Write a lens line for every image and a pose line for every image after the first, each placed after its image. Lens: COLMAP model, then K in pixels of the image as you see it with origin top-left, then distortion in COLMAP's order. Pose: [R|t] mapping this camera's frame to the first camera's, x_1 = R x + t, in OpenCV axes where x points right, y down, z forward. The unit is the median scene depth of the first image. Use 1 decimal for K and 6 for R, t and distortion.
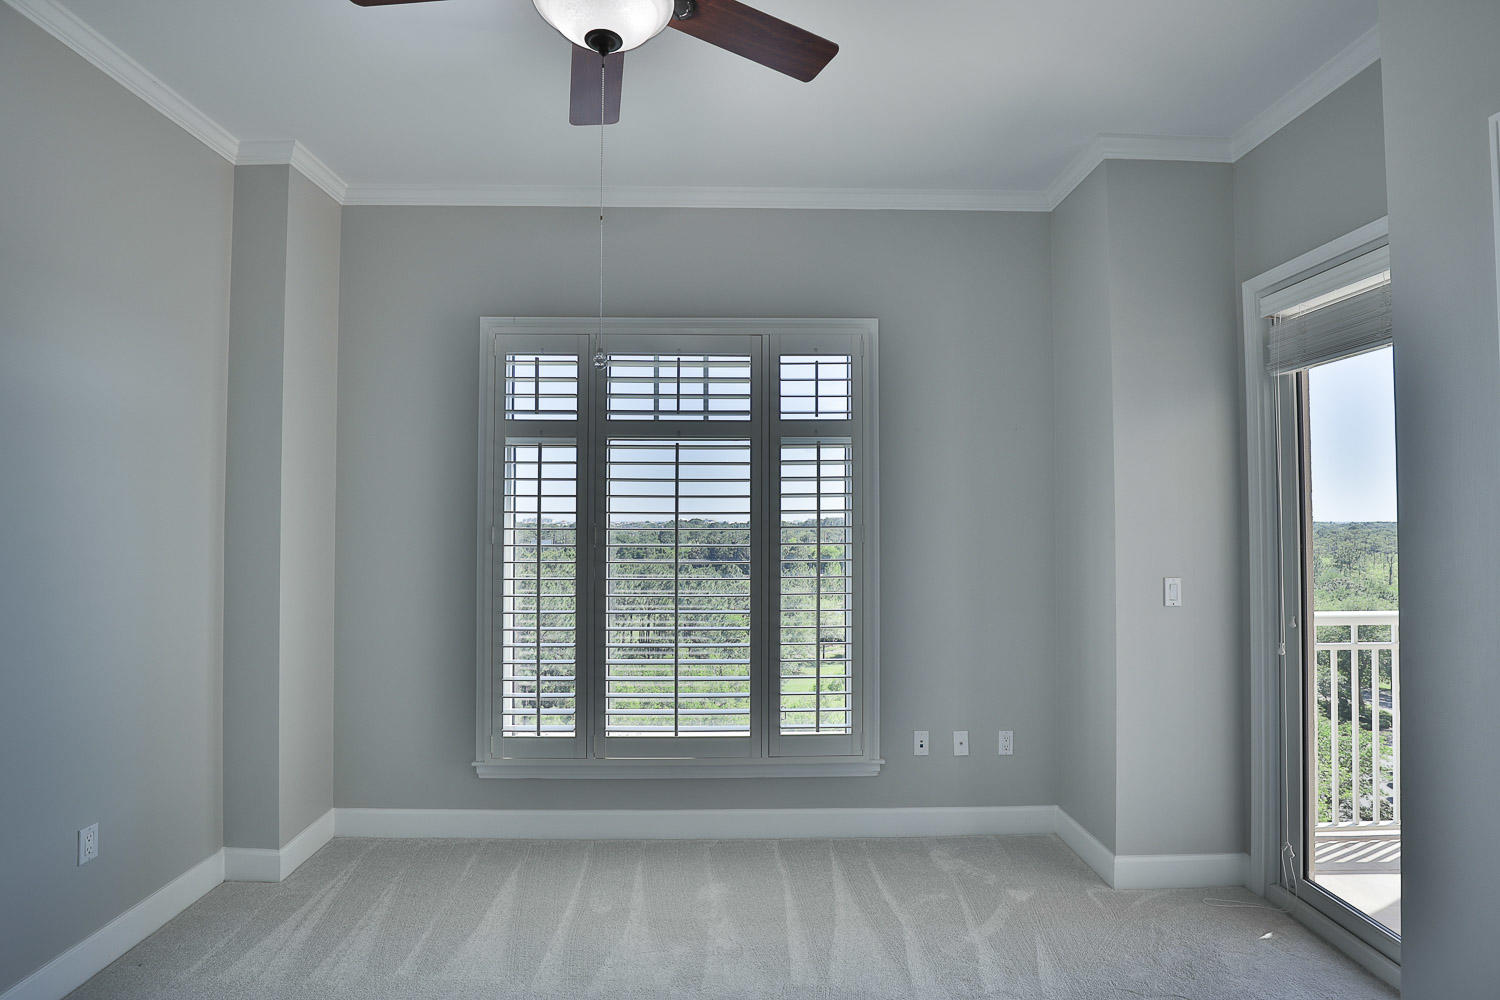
lens RADIAL K [[729.9, 0, 752.1], [0, 729.9, 501.4], [0, 0, 1]] dist [-0.031155, 0.003695]
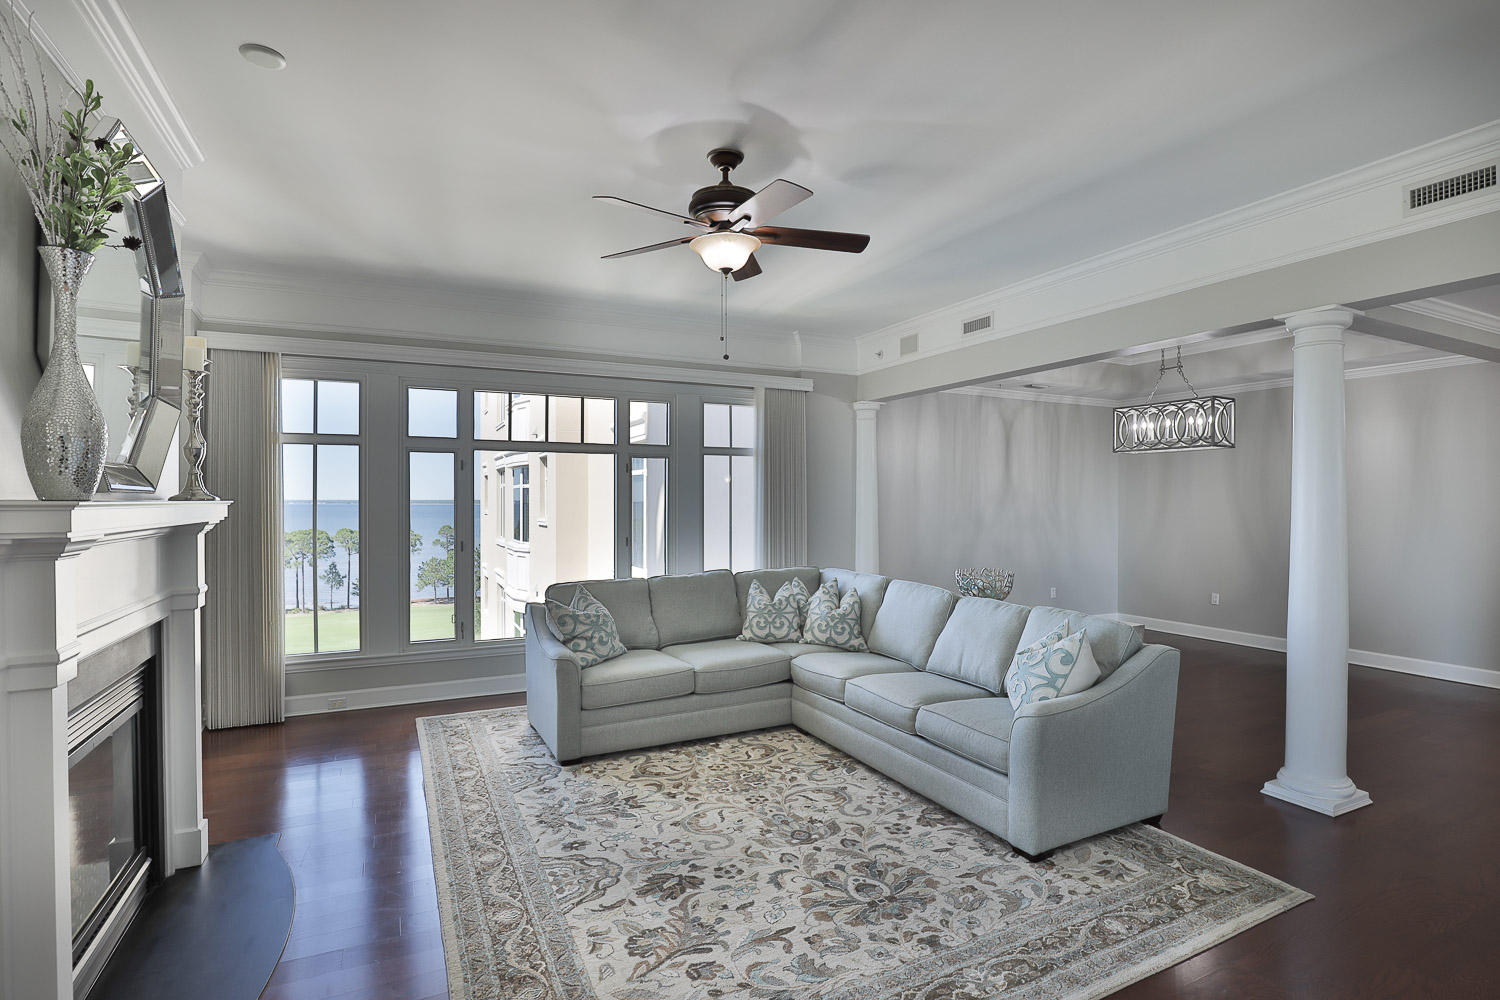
lens RADIAL K [[729.9, 0, 752.5], [0, 729.9, 500.8], [0, 0, 1]] dist [-0.031155, 0.003695]
pose [[0.907967, 0.003357, 0.419029, -0.415152], [-0.015143, 0.999578, 0.024804, -0.024155], [-0.418768, -0.028866, 0.907634, -0.651827]]
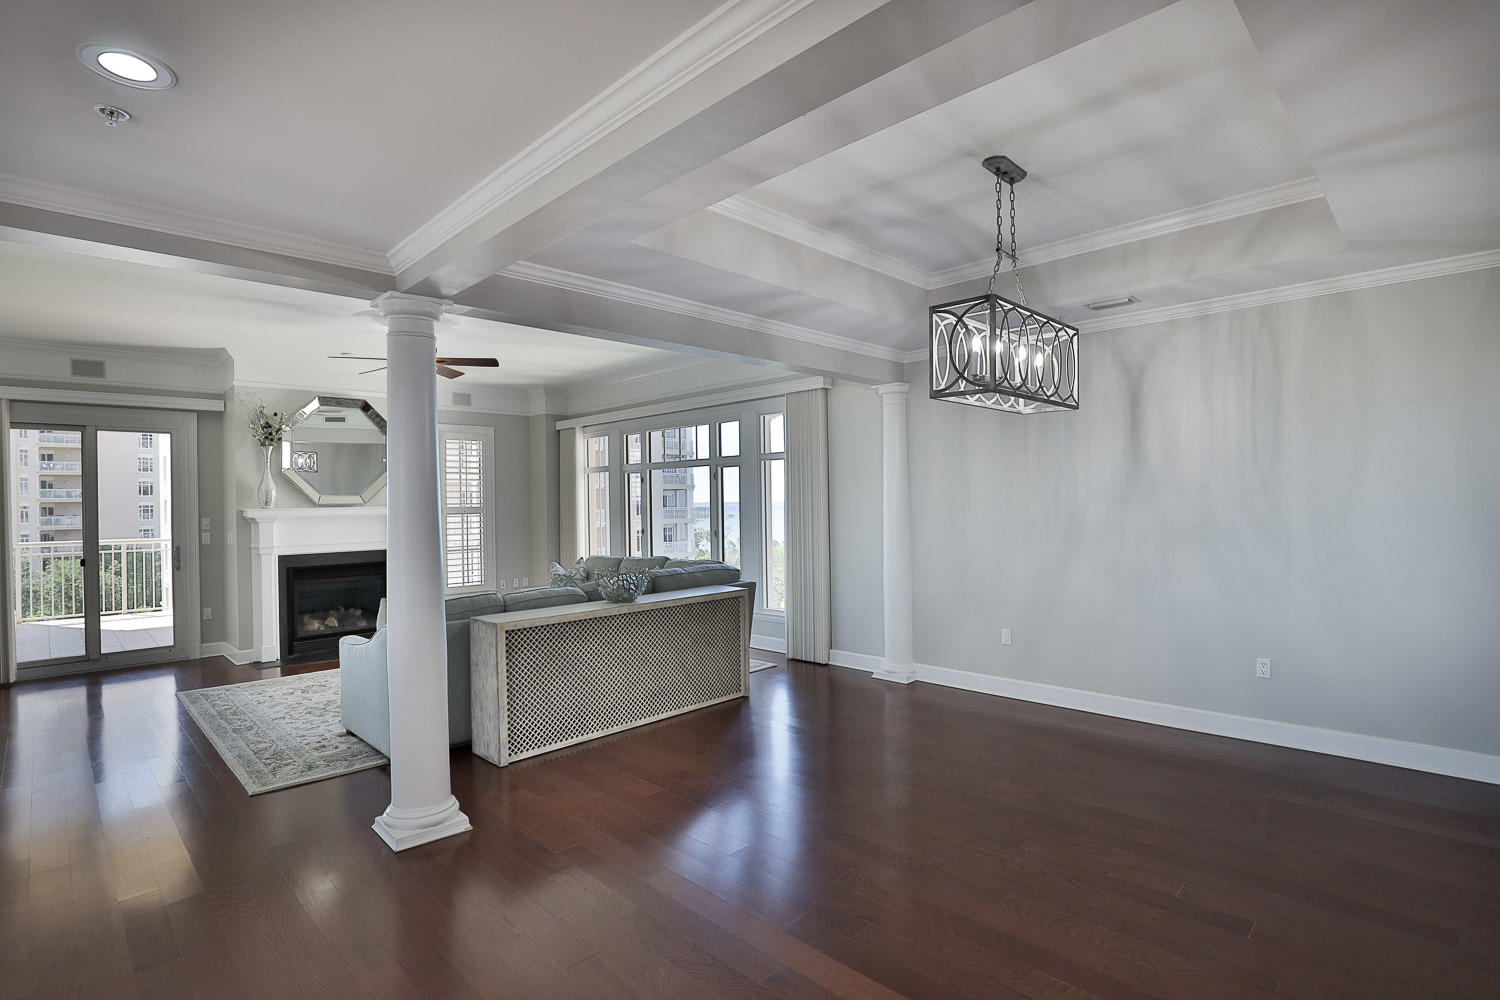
lens RADIAL K [[729.9, 0, 755.9], [0, 729.9, 502.0], [0, 0, 1]] dist [-0.031155, 0.003695]
pose [[0.688102, -0.005549, -0.725593, 1.750793], [0.034494, 0.999090, 0.025070, -0.027633], [0.724793, -0.042279, 0.687668, -0.393940]]
